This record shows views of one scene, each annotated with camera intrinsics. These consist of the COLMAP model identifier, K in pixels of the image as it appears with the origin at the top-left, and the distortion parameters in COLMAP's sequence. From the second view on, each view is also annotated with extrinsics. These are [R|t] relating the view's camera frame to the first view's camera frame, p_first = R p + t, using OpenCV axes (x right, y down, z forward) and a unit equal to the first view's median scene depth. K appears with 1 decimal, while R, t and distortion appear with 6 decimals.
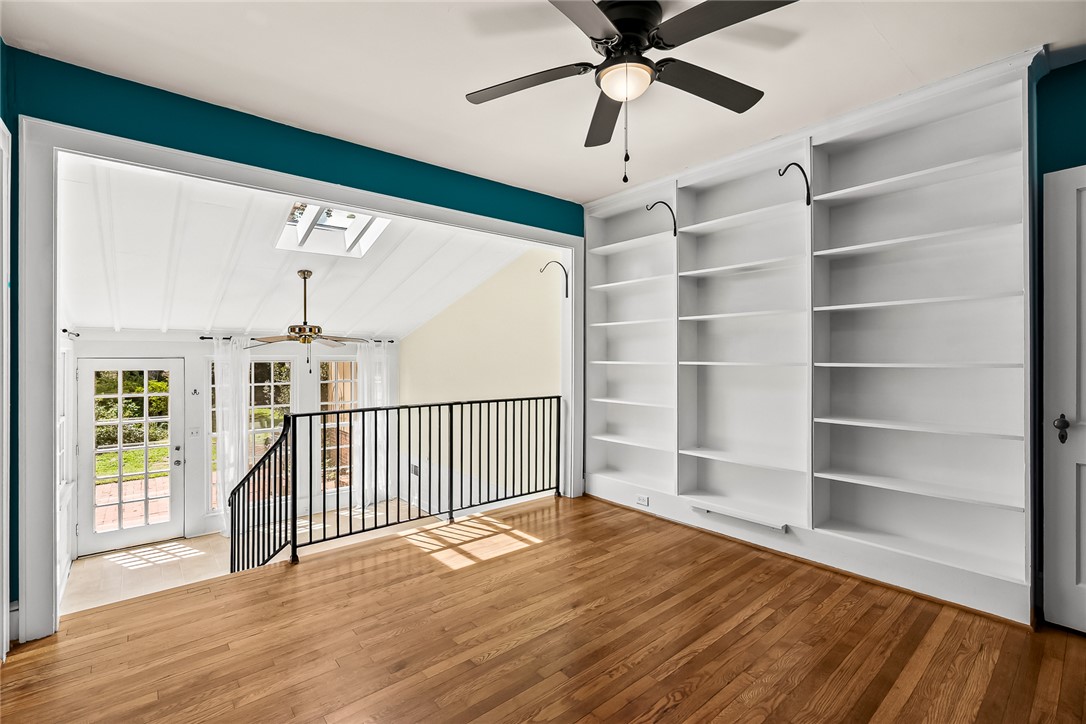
lens RADIAL K [[487.7, 0, 547.9], [0, 487.7, 358.5], [0, 0, 1]] dist [-0.010735, 0.003728]
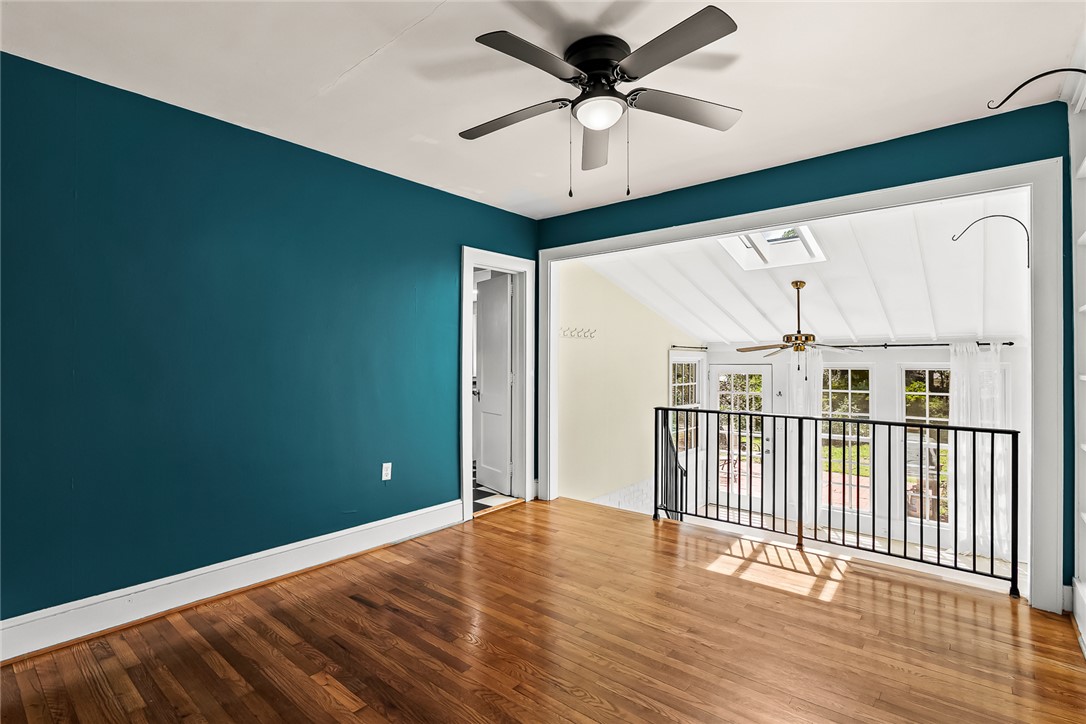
lens RADIAL K [[521.2, 0, 536.7], [0, 521.2, 356.4], [0, 0, 1]] dist [-0.007044, -0.001308]
pose [[0.158455, -0.009282, -0.987323, 0.568695], [-0.005880, 0.999929, -0.010344, -0.006222], [0.987349, 0.007444, 0.158389, 0.304411]]
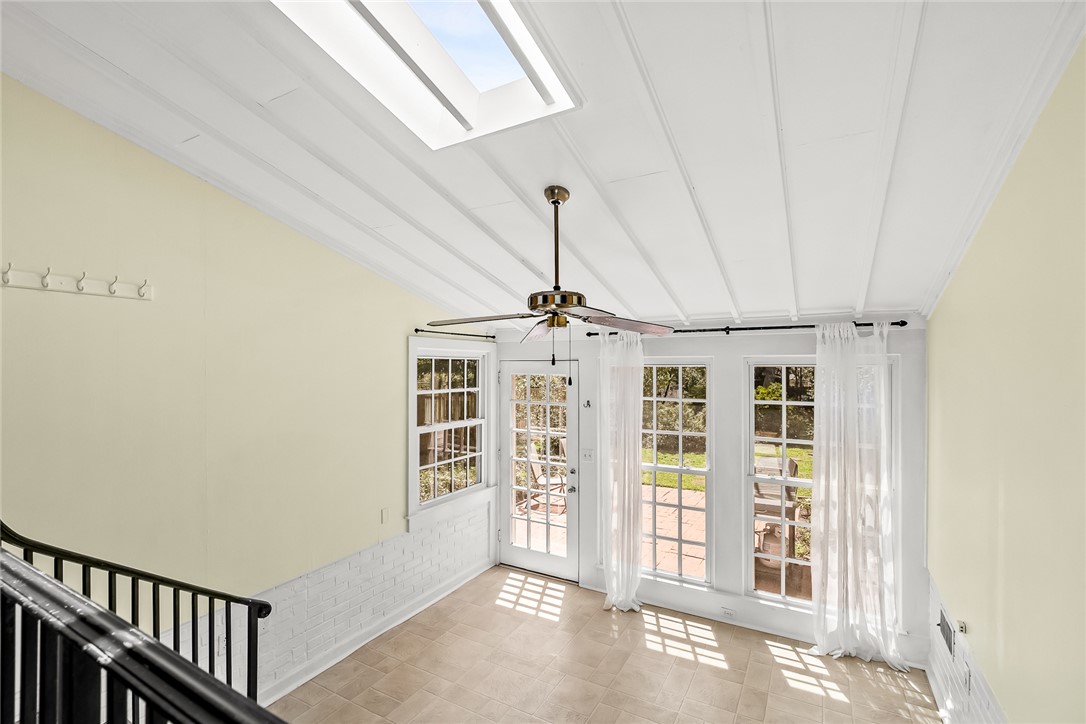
lens RADIAL K [[487.7, 0, 549.9], [0, 487.7, 365.8], [0, 0, 1]] dist [-0.010735, 0.003728]
pose [[0.348596, 0.001144, -0.937272, -0.012511], [-0.004544, 0.999990, -0.000470, 0.011402], [0.937262, 0.004423, 0.348598, 0.907348]]
